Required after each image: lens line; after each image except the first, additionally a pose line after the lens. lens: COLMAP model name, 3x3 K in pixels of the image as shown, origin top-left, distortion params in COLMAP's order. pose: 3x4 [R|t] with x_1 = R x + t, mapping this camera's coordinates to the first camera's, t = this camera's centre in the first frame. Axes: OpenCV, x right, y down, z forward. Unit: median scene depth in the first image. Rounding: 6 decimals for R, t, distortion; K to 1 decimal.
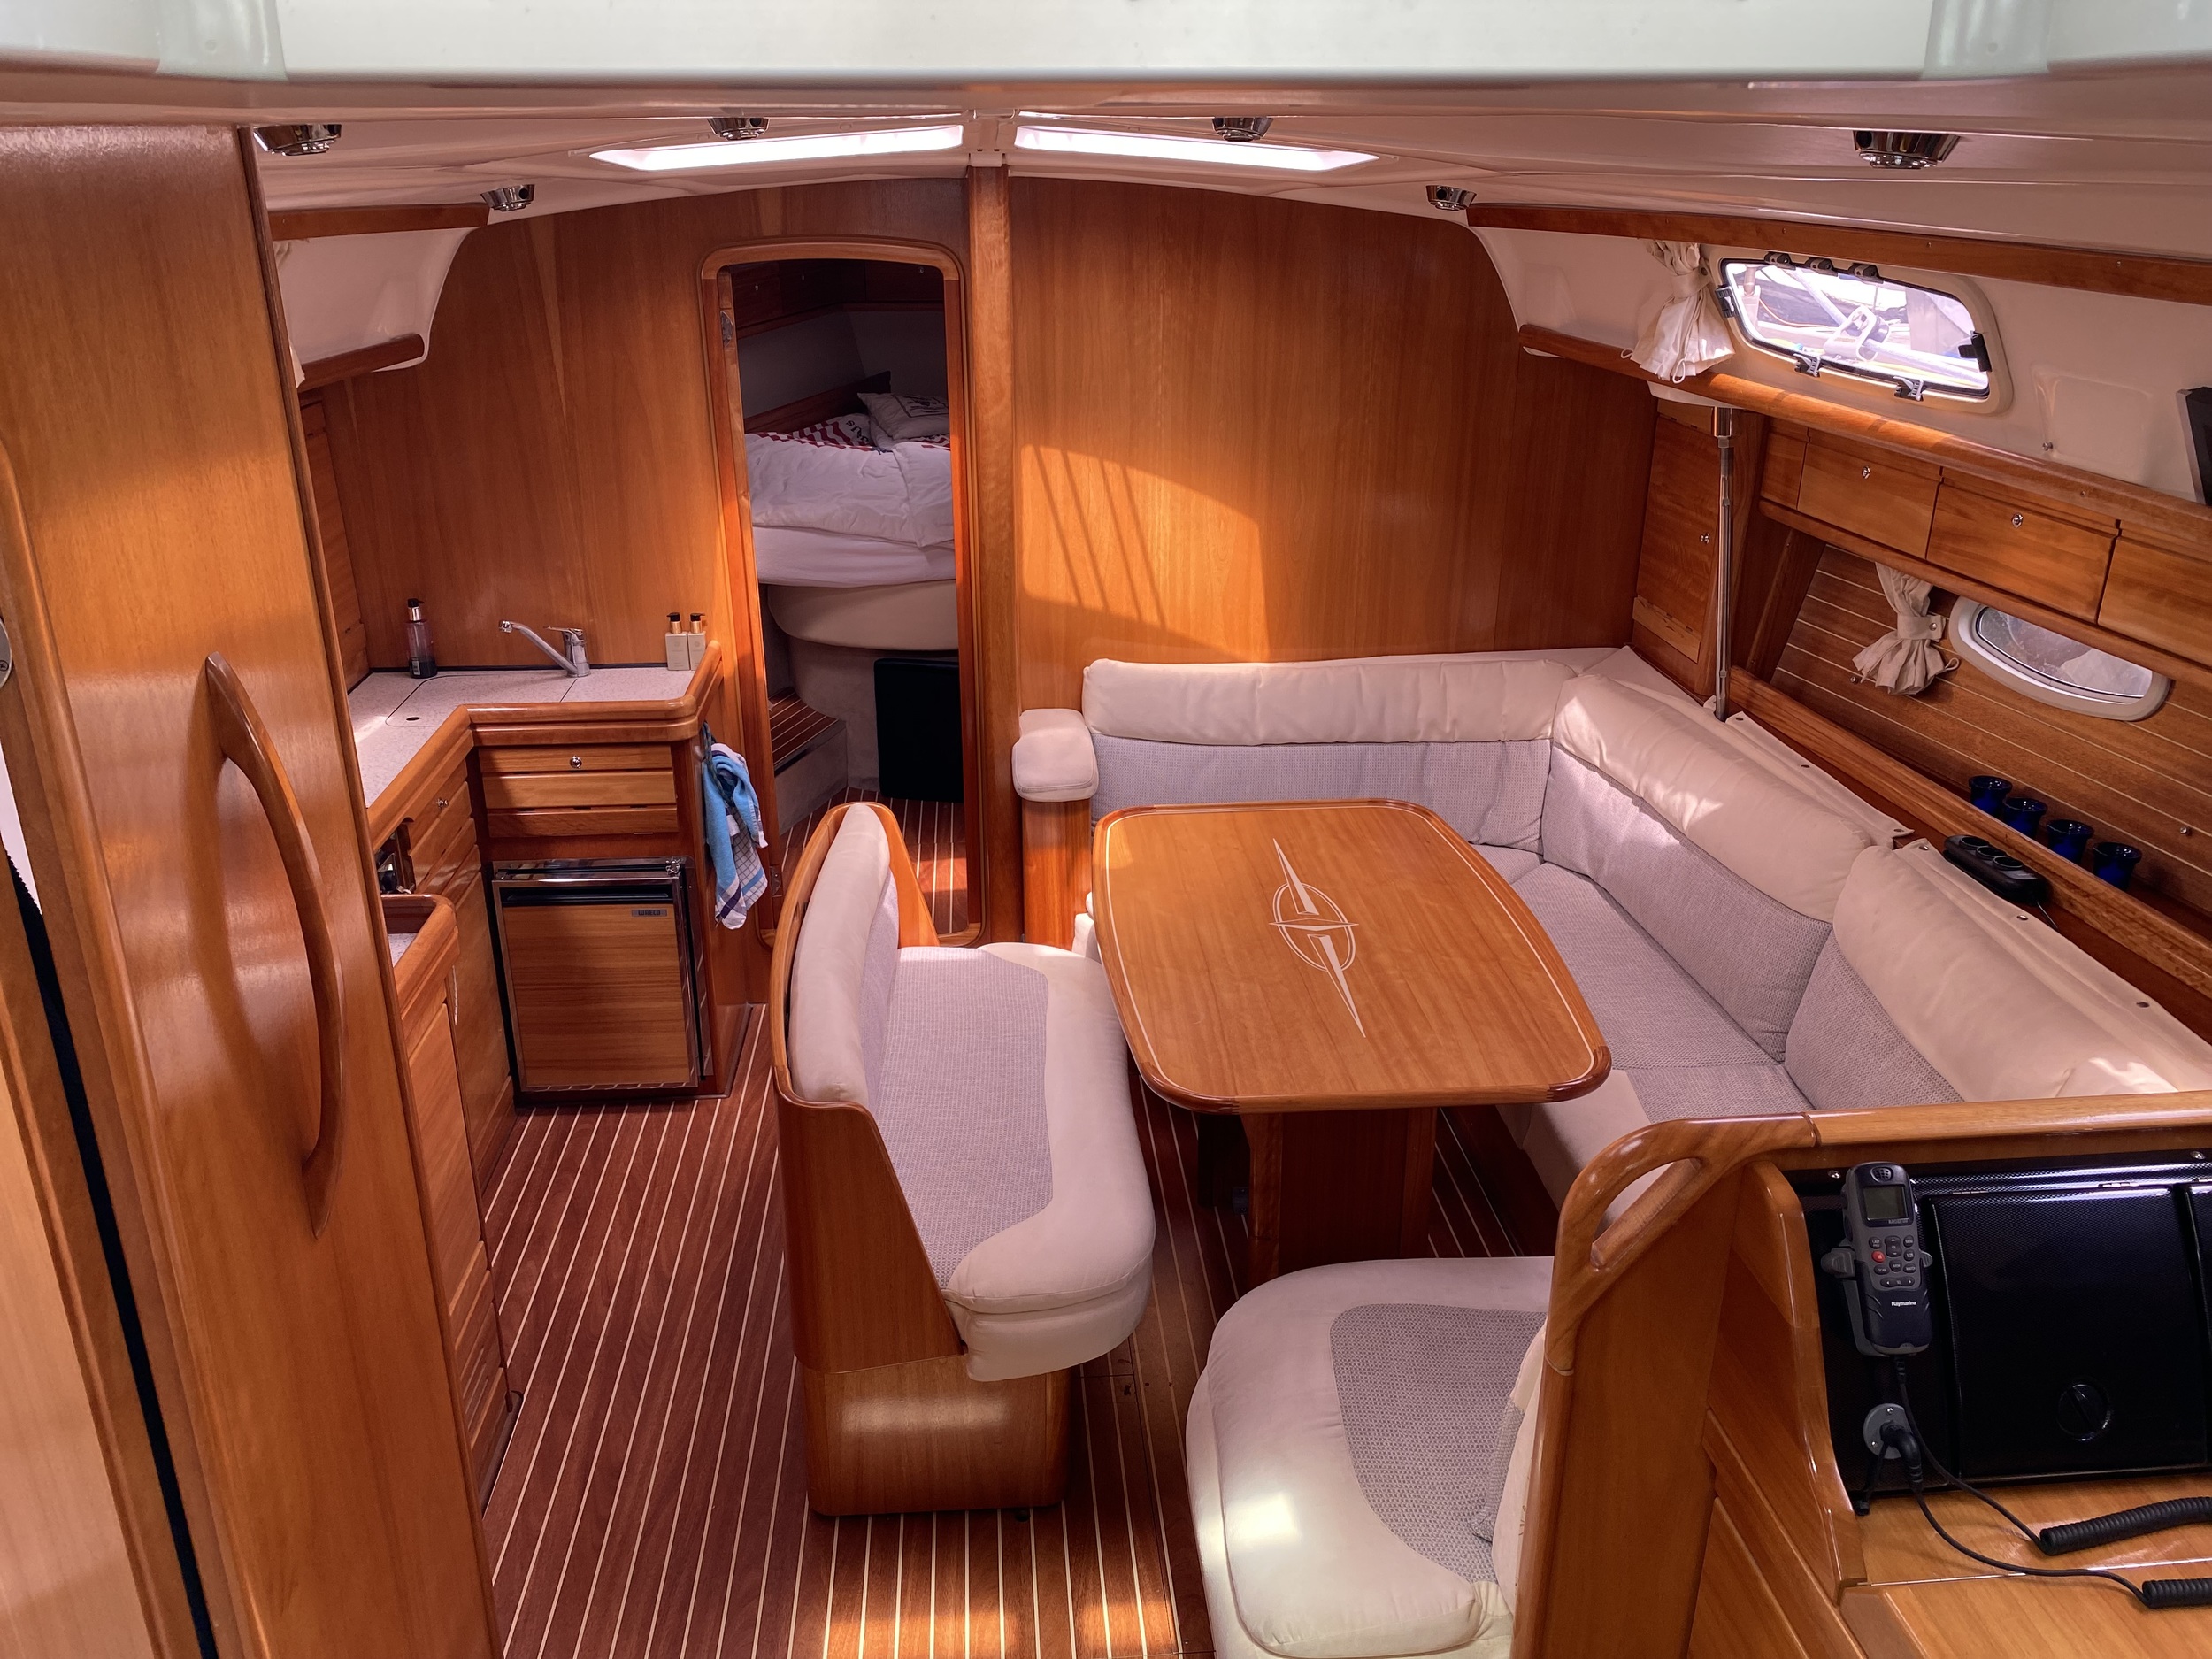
lens RADIAL K [[1668.3, 0, 1106.0], [0, 1668.3, 829.5], [0, 0, 1]] dist [0.102871, -0.230680]
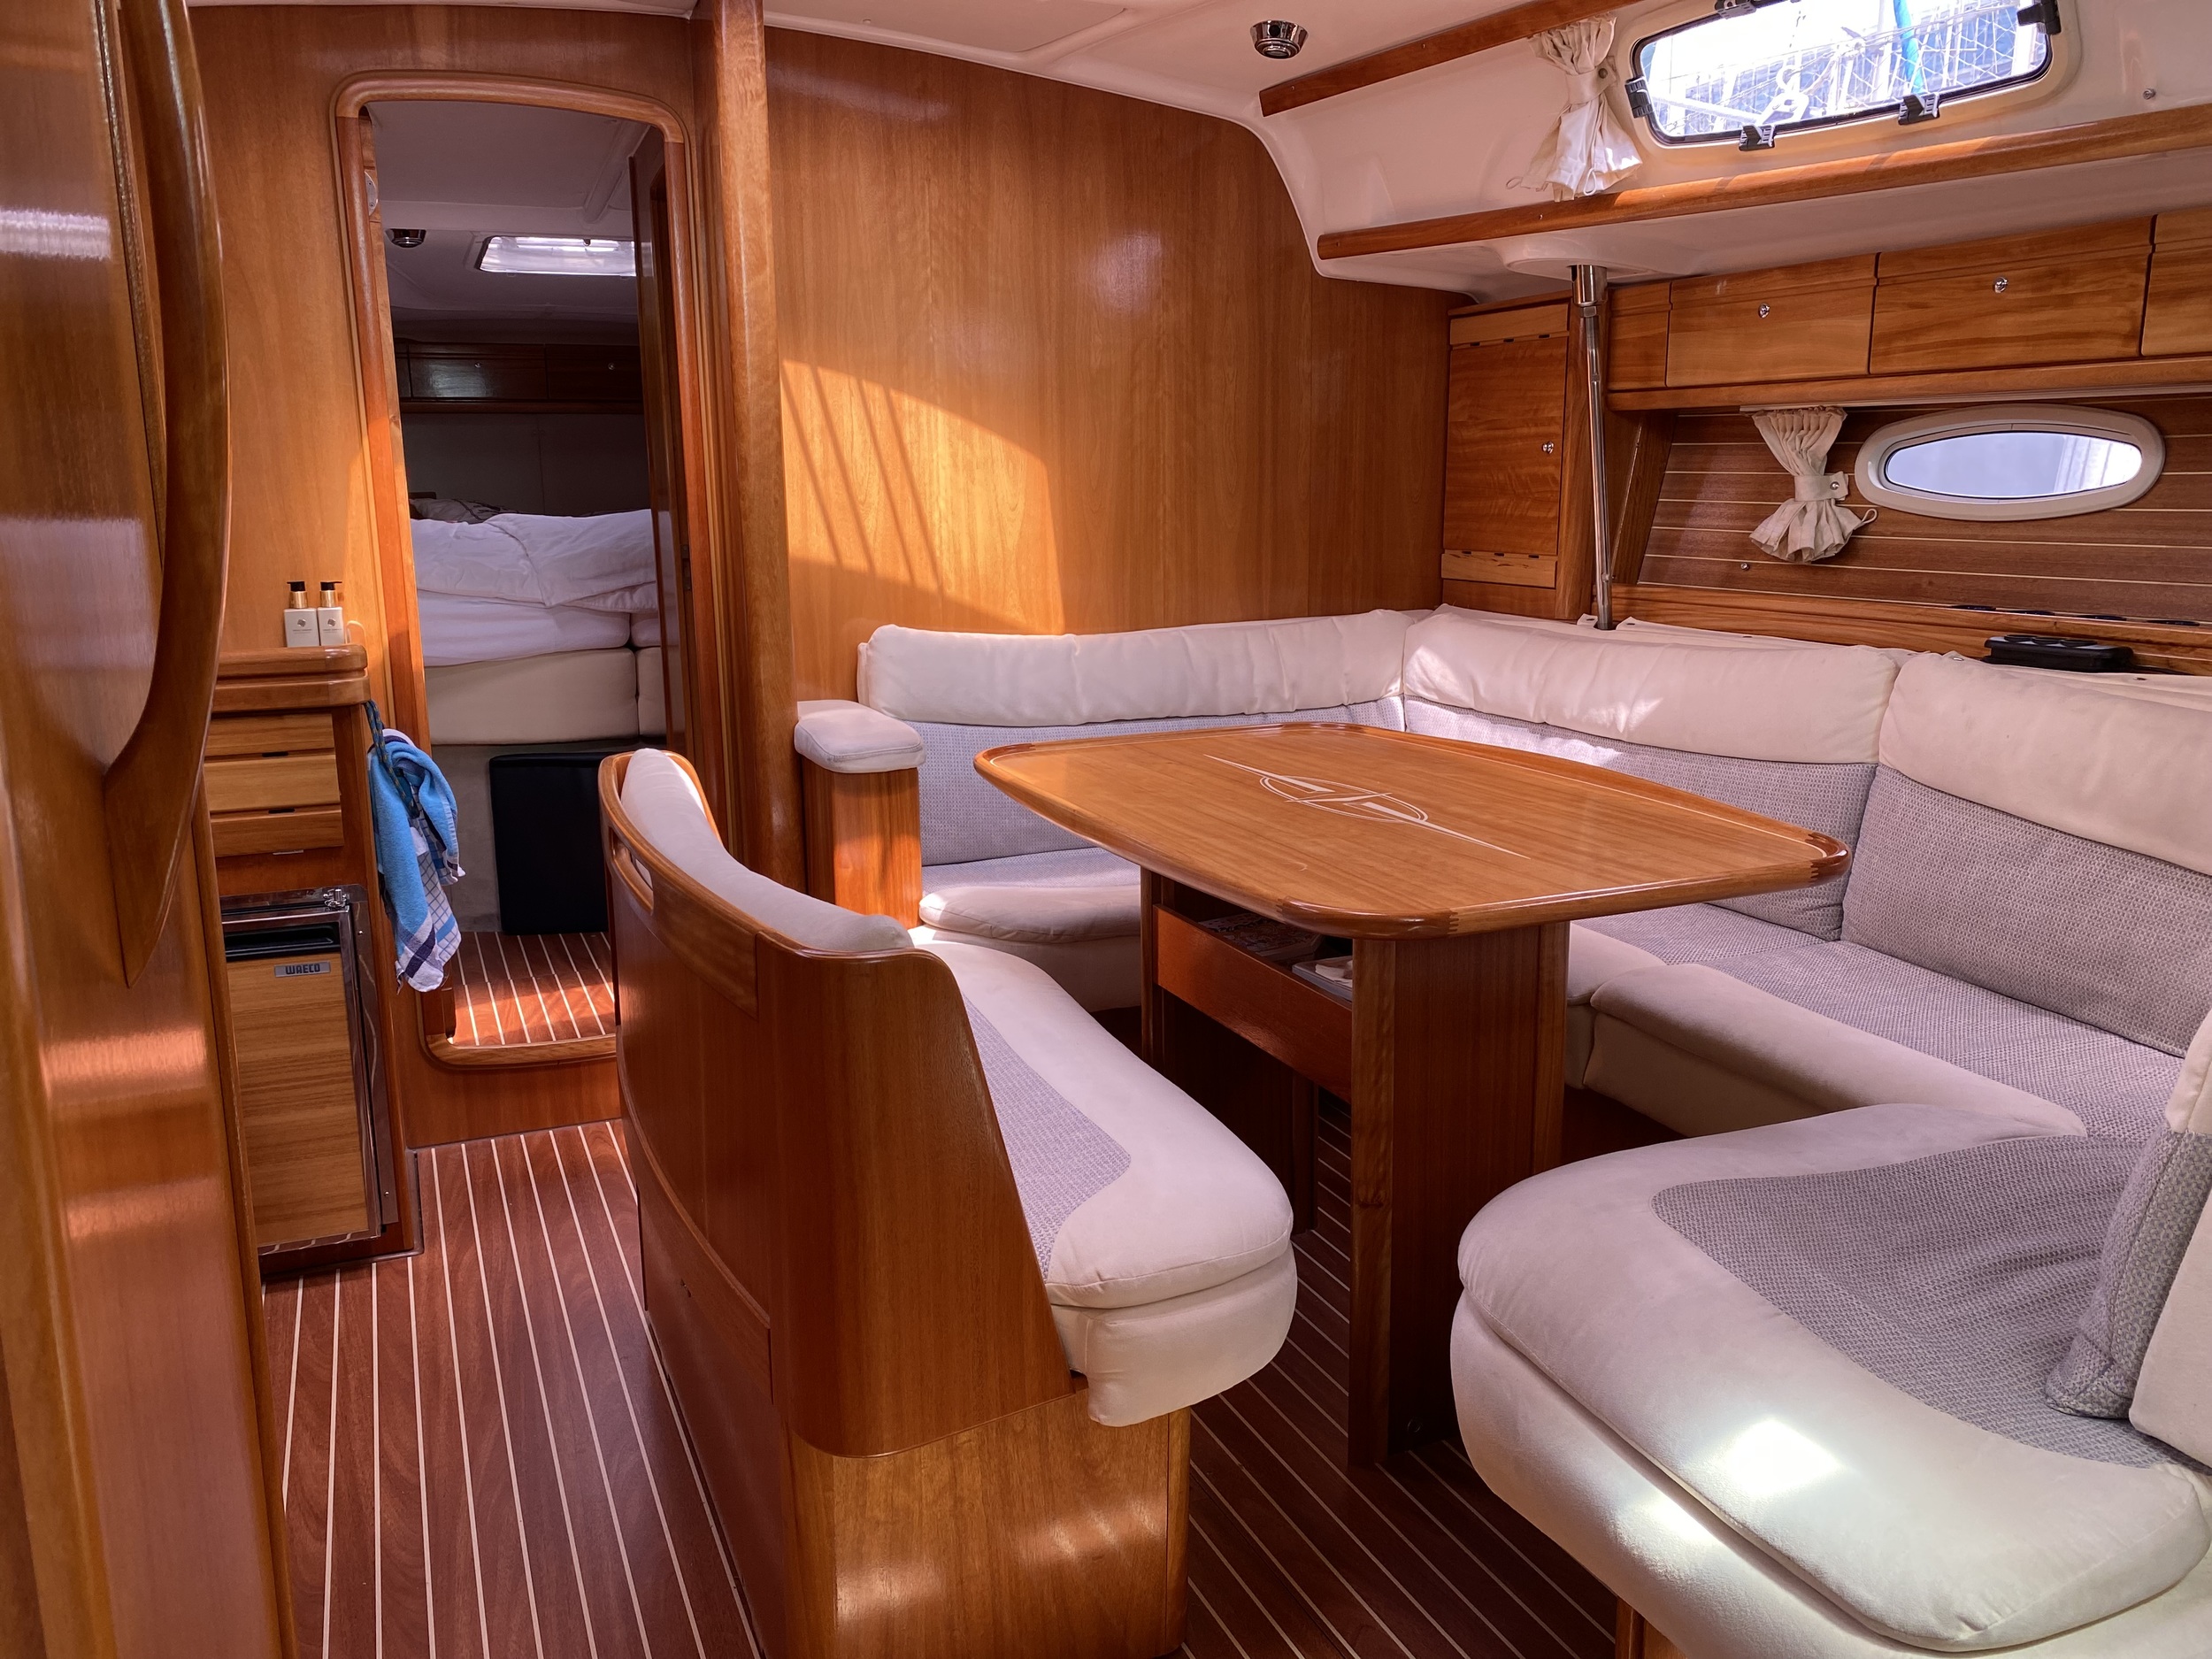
lens RADIAL K [[1668.3, 0, 1106.0], [0, 1668.3, 829.5], [0, 0, 1]] dist [0.102871, -0.230680]
pose [[0.948149, -0.075984, 0.308608, -0.168455], [0.127687, 0.980261, -0.150942, 0.136959], [-0.291048, 0.182521, 0.939136, 0.253003]]
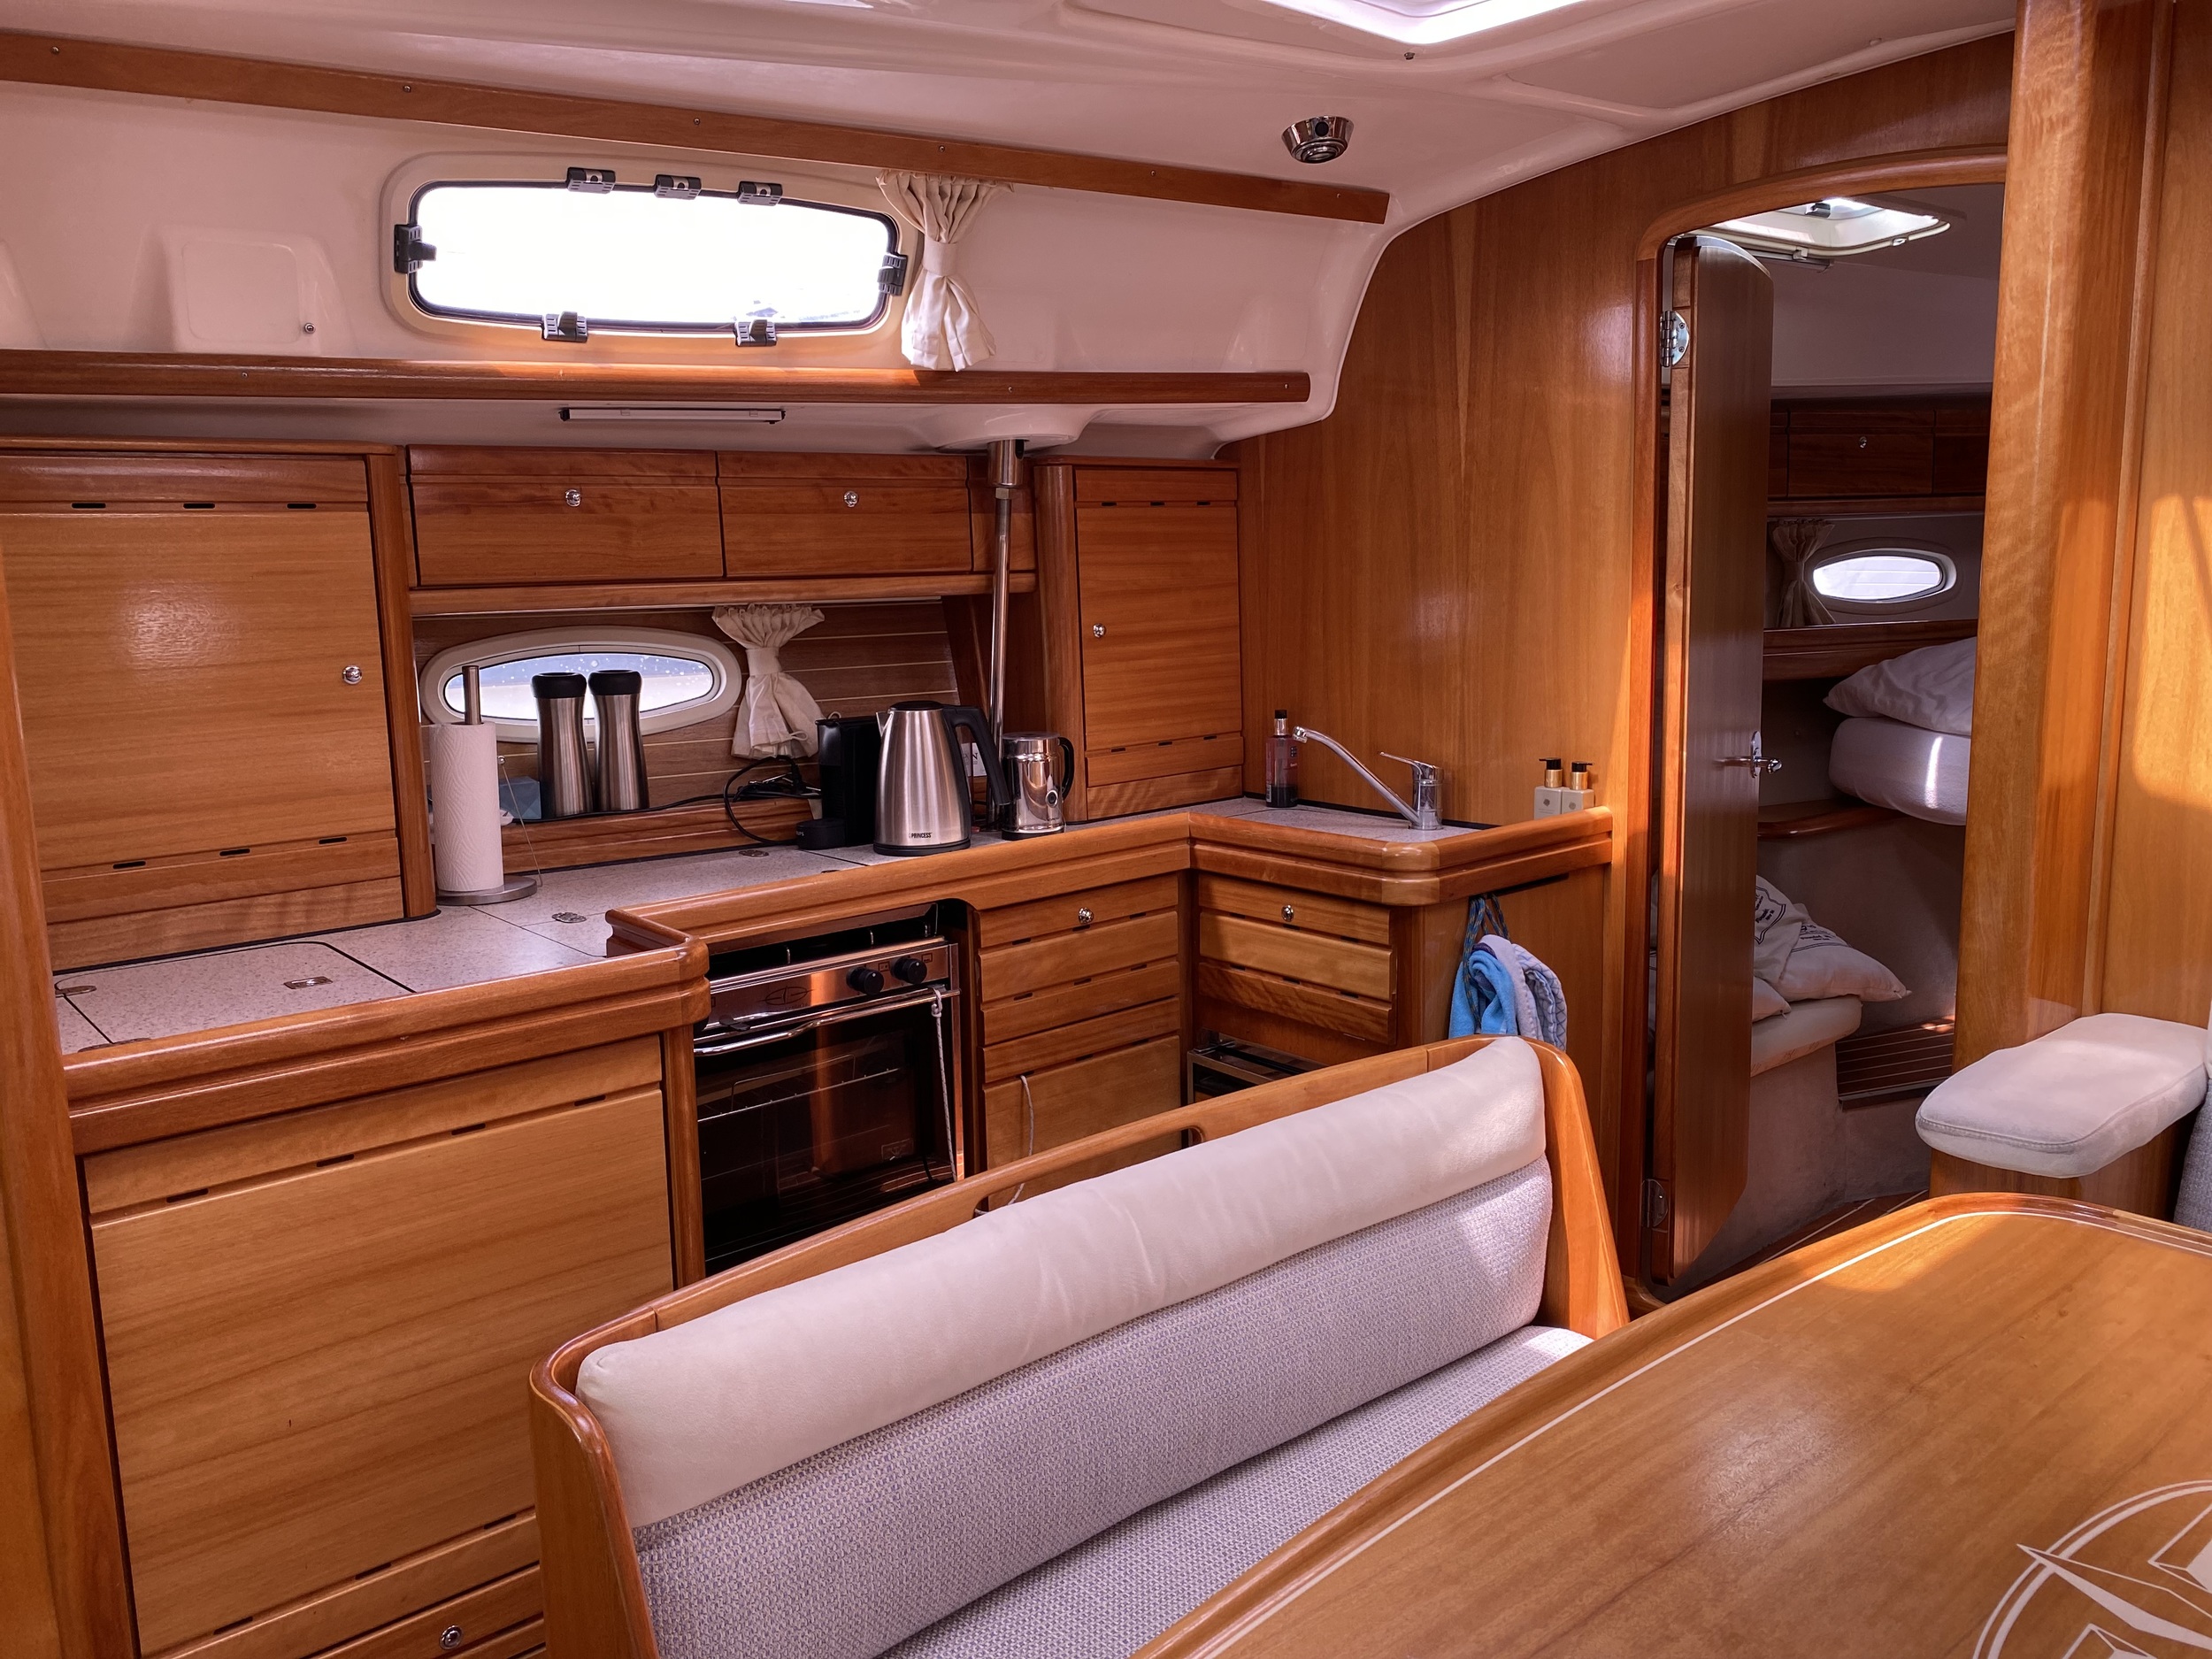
lens RADIAL K [[1658.6, 0, 1106.0], [0, 1658.6, 829.5], [0, 0, 1]] dist [0.010010, 0.000465]
pose [[0.581318, 0.120788, -0.804661, 0.196780], [-0.279185, 0.958495, -0.057814, -0.011056], [0.764281, 0.258258, 0.590912, 0.494092]]
